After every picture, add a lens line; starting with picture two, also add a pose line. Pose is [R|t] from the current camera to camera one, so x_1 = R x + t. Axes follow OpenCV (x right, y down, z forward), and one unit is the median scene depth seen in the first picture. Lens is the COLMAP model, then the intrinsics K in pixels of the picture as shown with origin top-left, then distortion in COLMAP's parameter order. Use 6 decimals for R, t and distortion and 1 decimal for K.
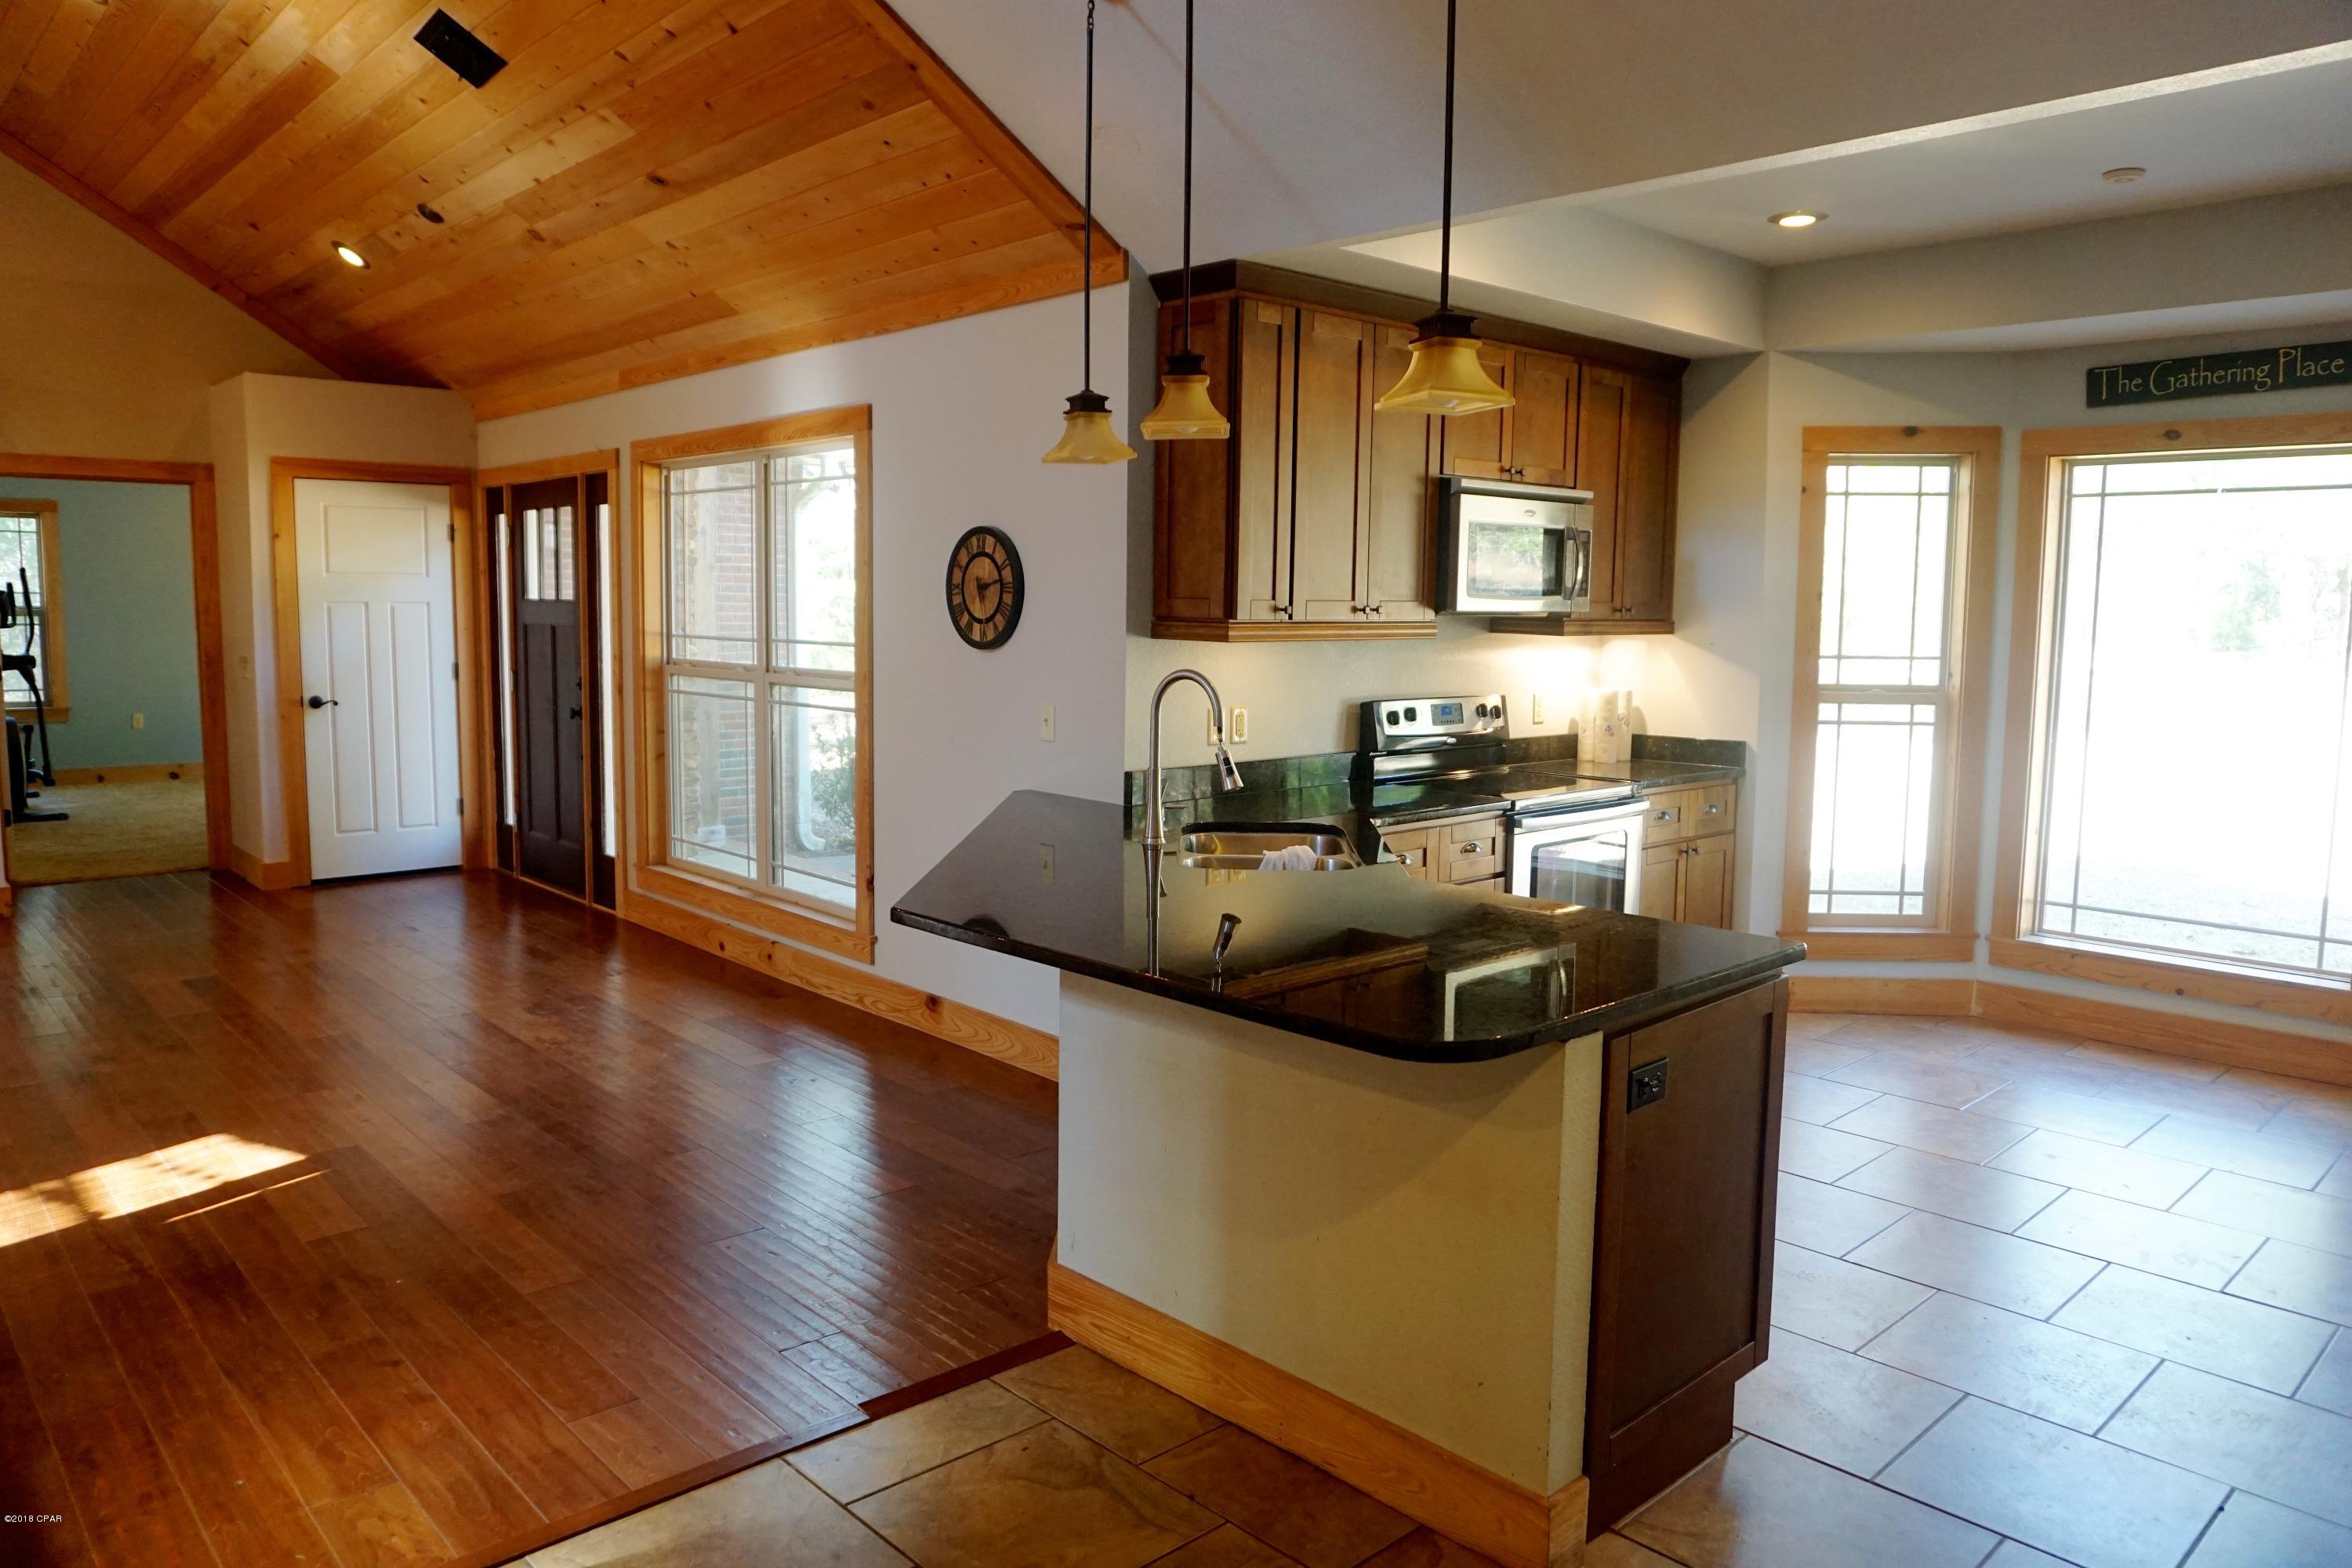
lens RADIAL K [[1562.0, 0, 1175.1], [0, 1562.0, 785.6], [0, 0, 1]] dist [-0.072644, 0.031432]
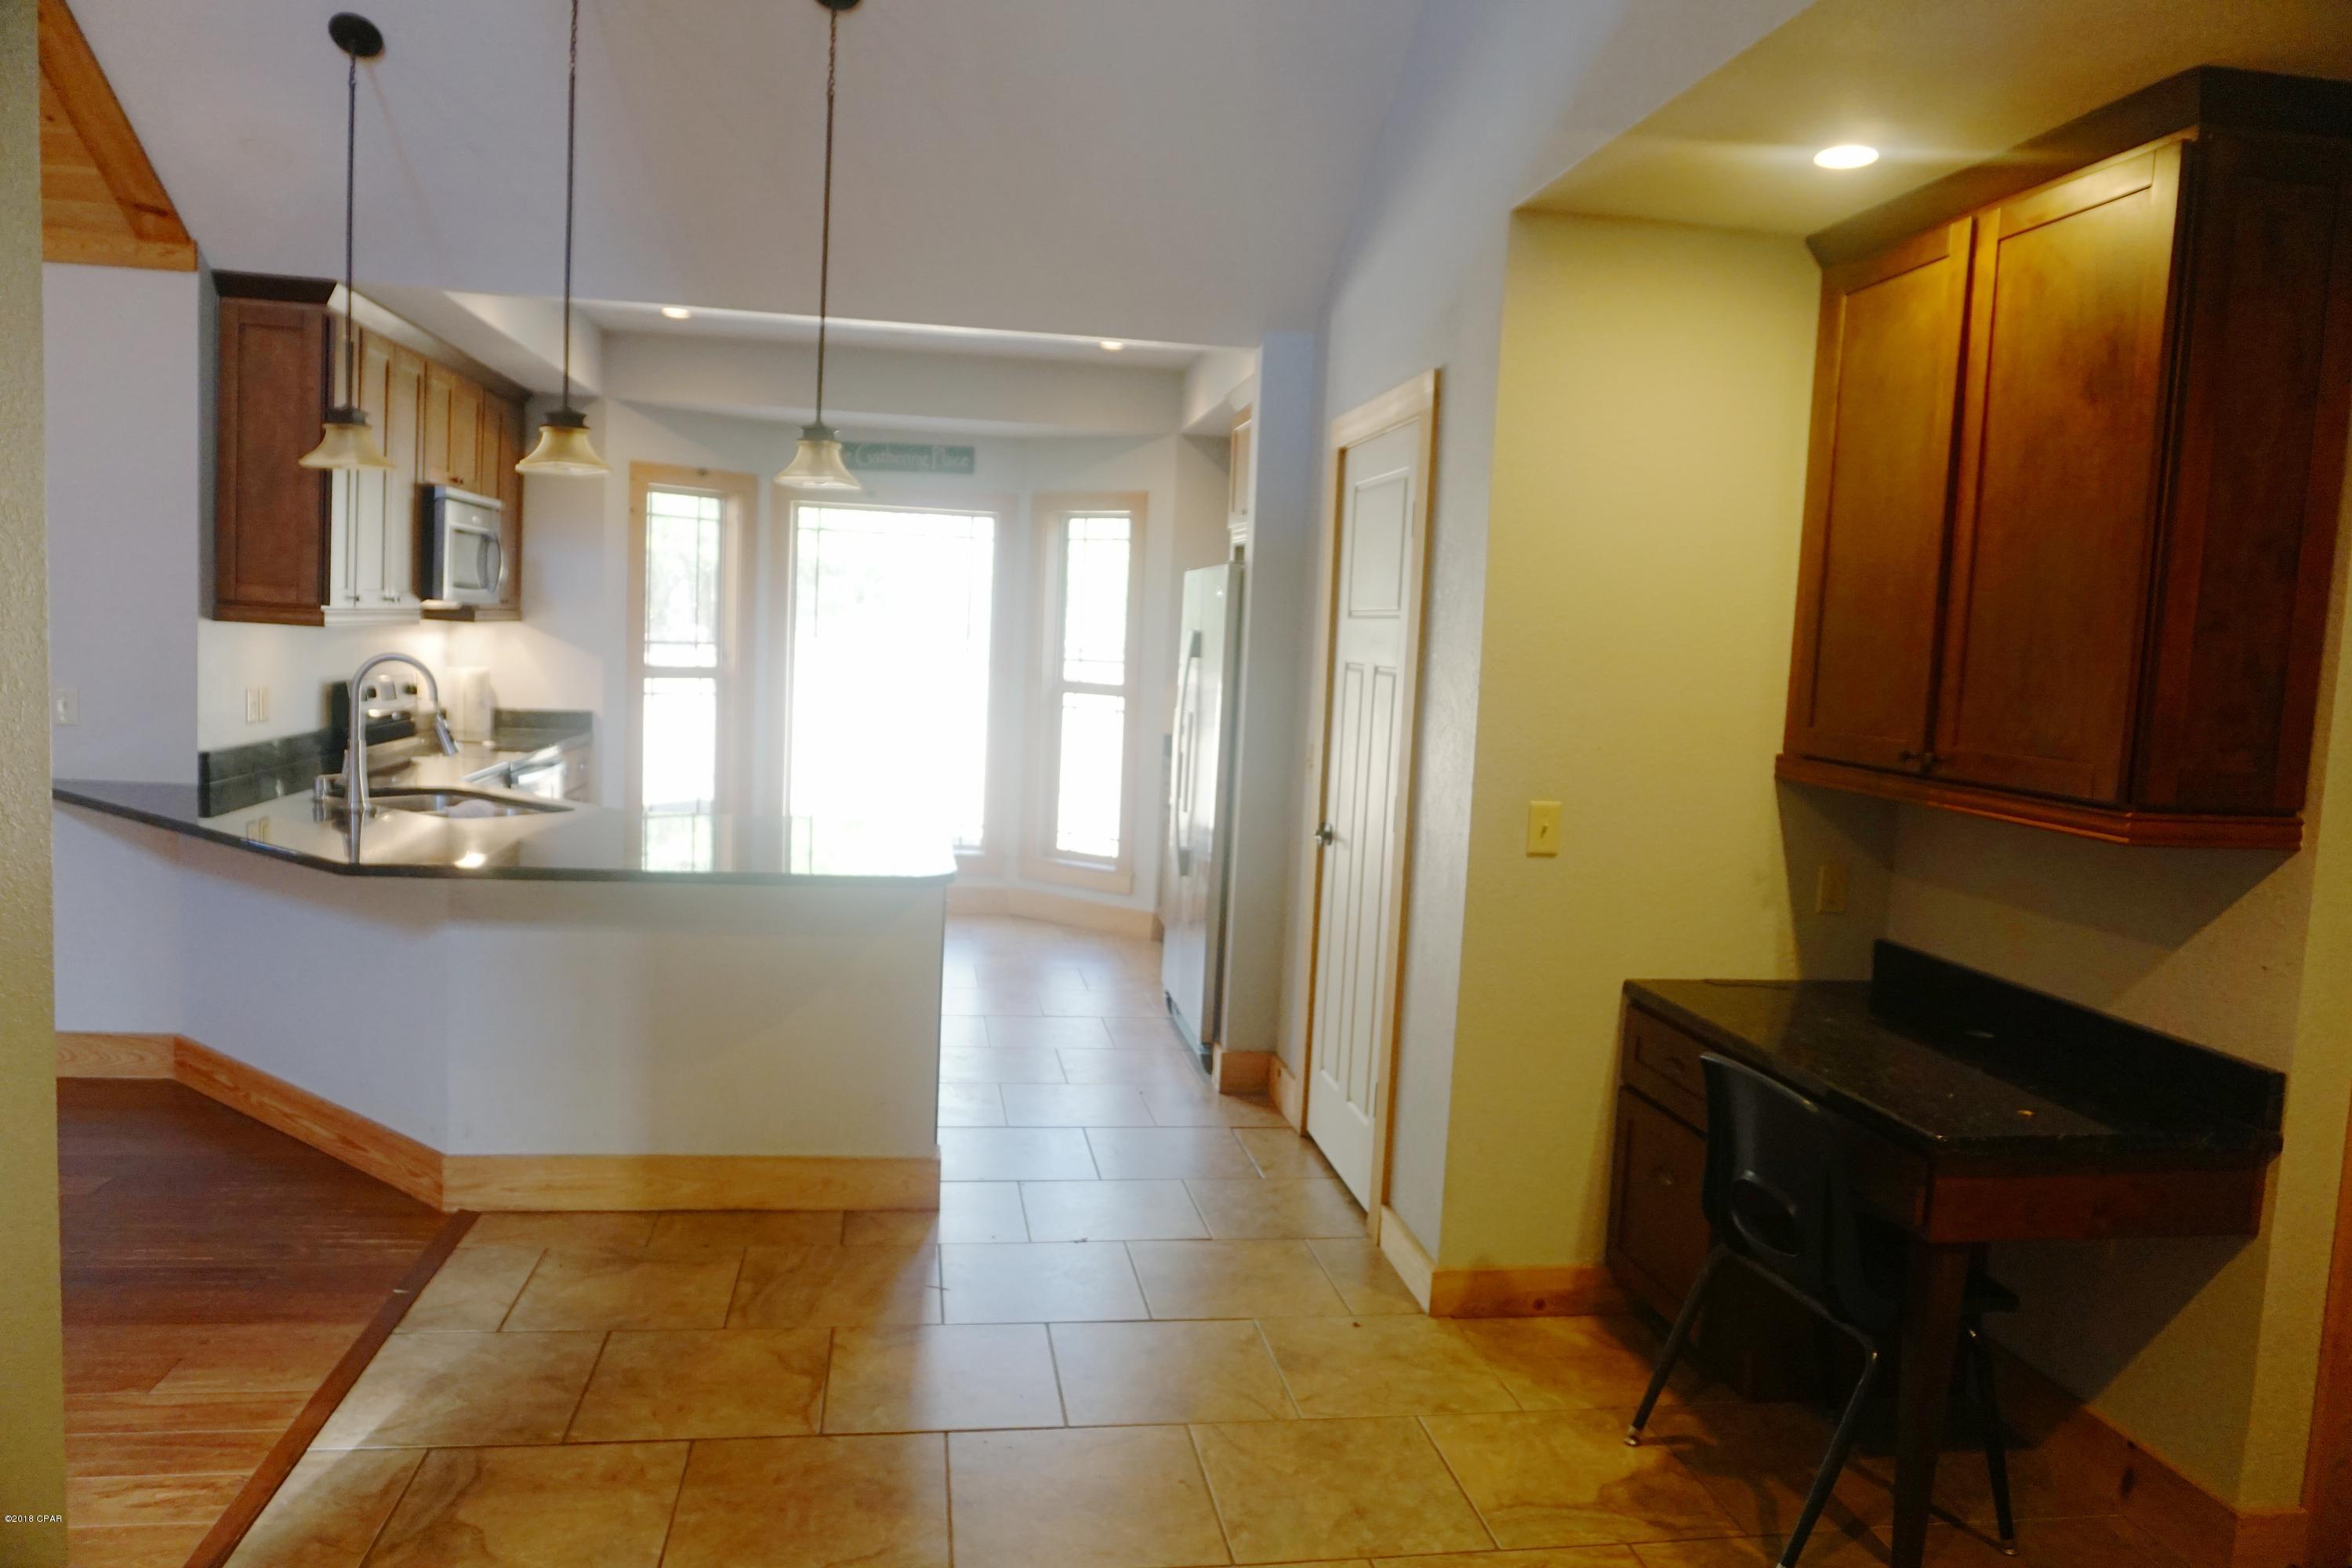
lens RADIAL K [[1562.0, 0, 1156.0], [0, 1562.0, 774.2], [0, 0, 1]] dist [-0.072644, 0.031432]
pose [[0.555397, -0.057668, 0.829584, -0.438784], [0.052449, 0.998036, 0.034264, 0.003800], [-0.829930, 0.024480, 0.557330, -0.064368]]
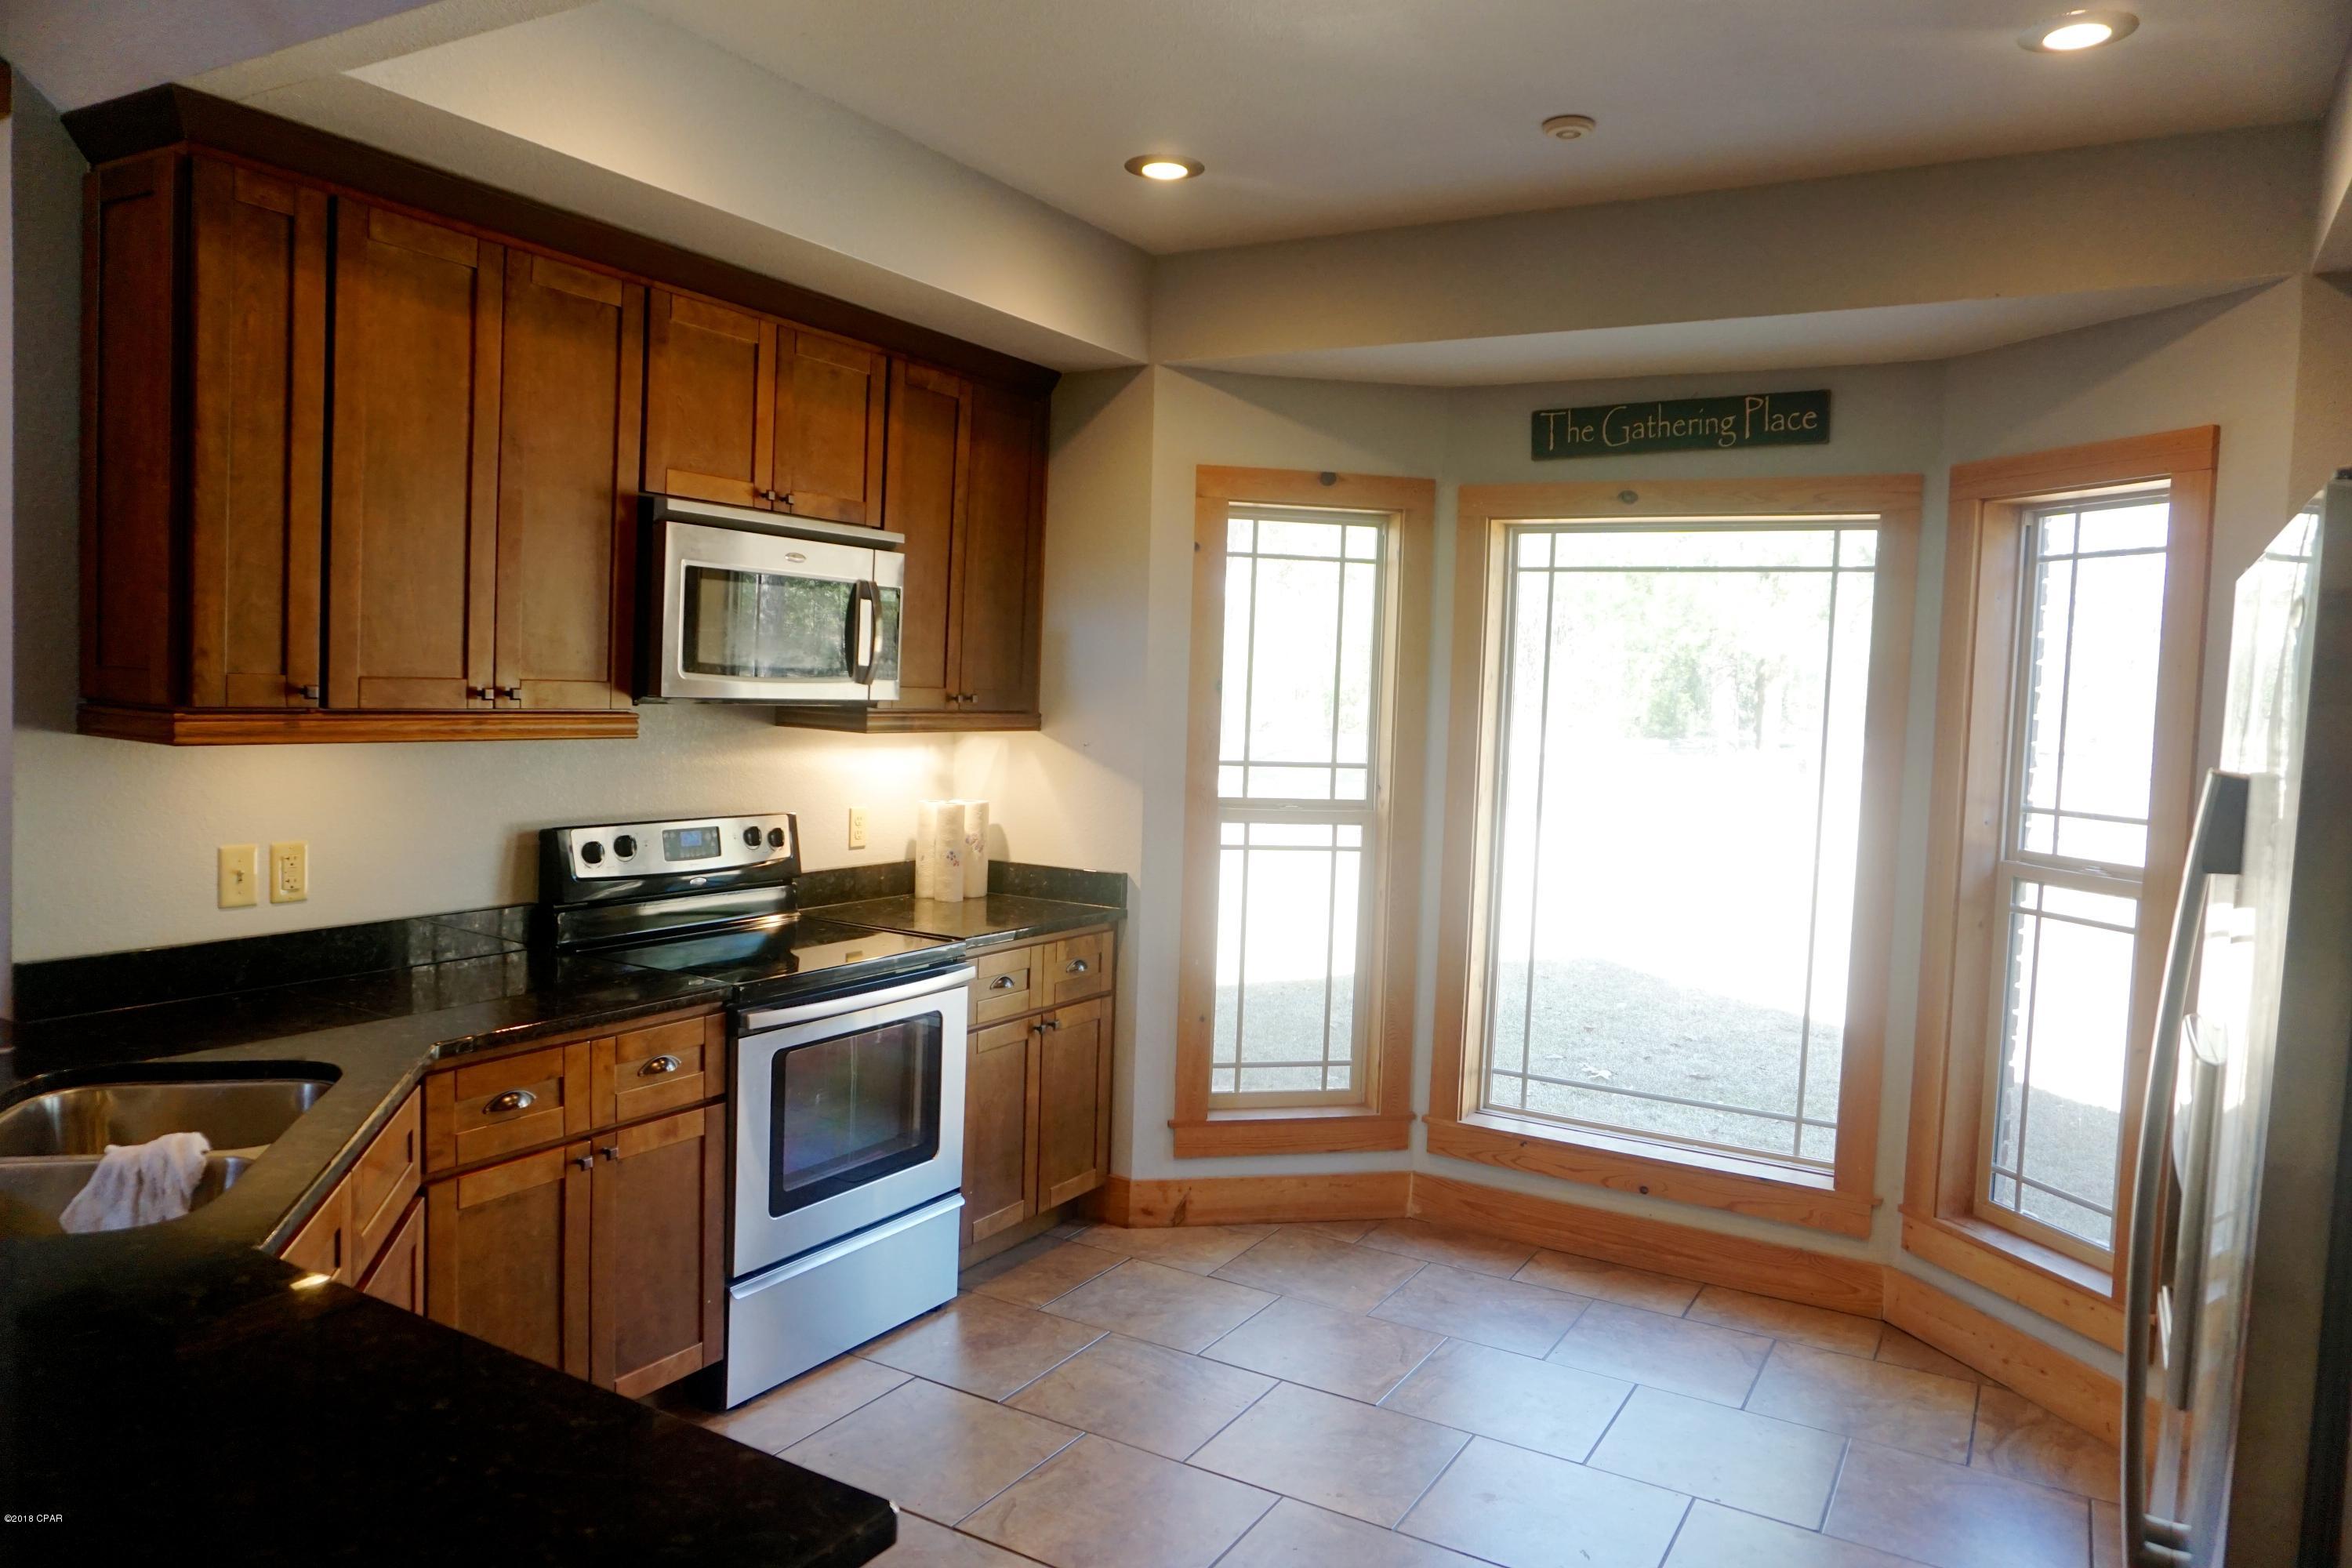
lens RADIAL K [[1562.0, 0, 1173.9], [0, 1562.0, 797.3], [0, 0, 1]] dist [-0.072644, 0.031432]
pose [[0.955495, 0.007493, 0.294912, 0.176142], [0.003922, 0.999266, -0.038093, -0.039305], [-0.294981, 0.037555, 0.954765, 0.278038]]
